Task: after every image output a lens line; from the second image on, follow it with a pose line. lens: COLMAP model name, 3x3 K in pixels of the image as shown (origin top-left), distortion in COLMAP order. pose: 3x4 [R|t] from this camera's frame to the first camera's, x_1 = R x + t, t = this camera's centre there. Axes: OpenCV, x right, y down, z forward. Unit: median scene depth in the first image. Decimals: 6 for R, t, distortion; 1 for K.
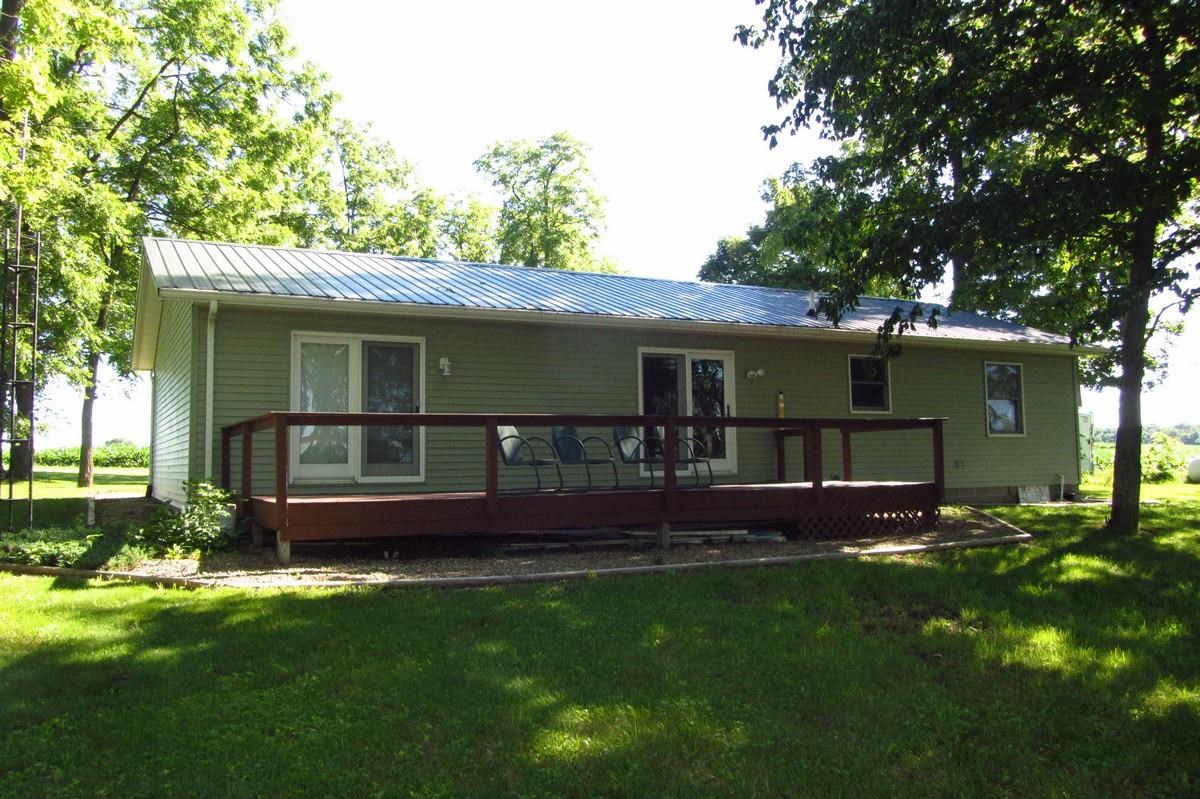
lens RADIAL K [[1014.0, 0, 600.0], [0, 1014.0, 399.5], [0, 0, 1]] dist [0.005378, 0.001881]
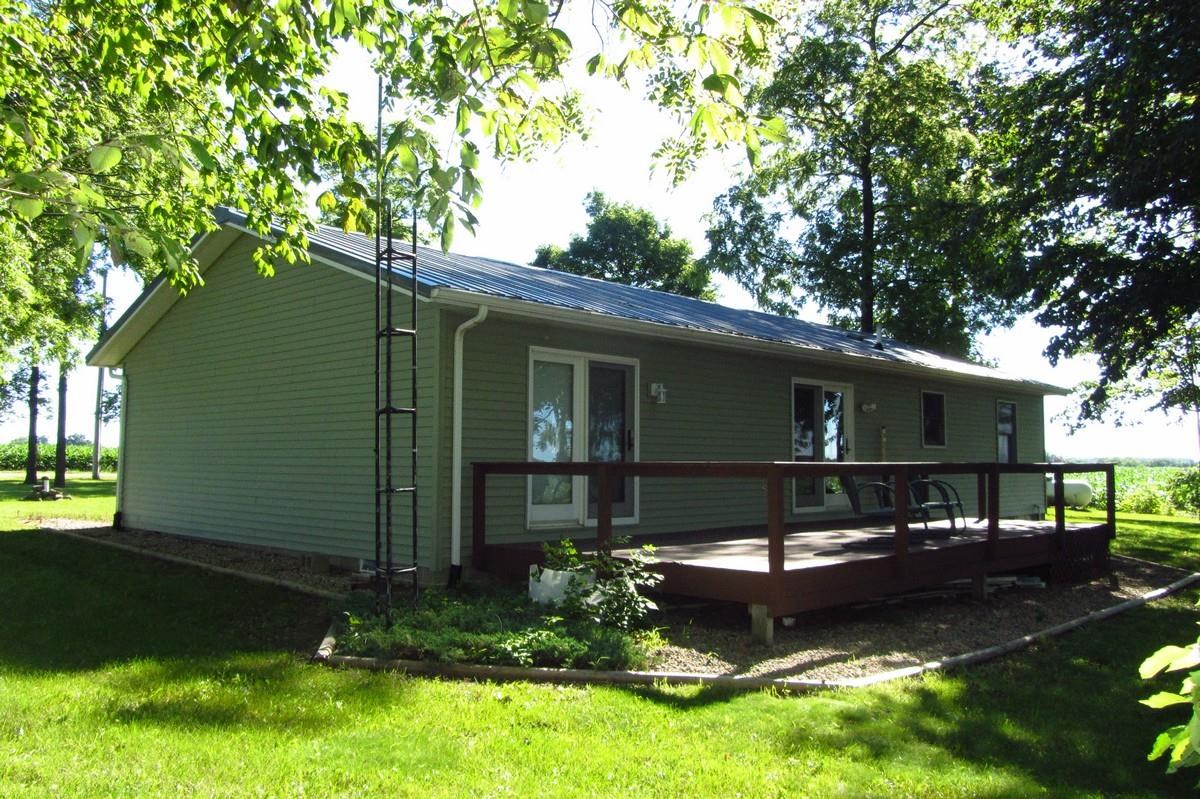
lens RADIAL K [[990.5, 0, 600.0], [0, 990.5, 399.5], [0, 0, 1]] dist [-0.001591, -0.002243]
pose [[0.933577, 0.041263, 0.355995, -0.512912], [-0.042918, 0.999073, -0.003251, -0.021965], [-0.355799, -0.012243, 0.934482, 0.200647]]
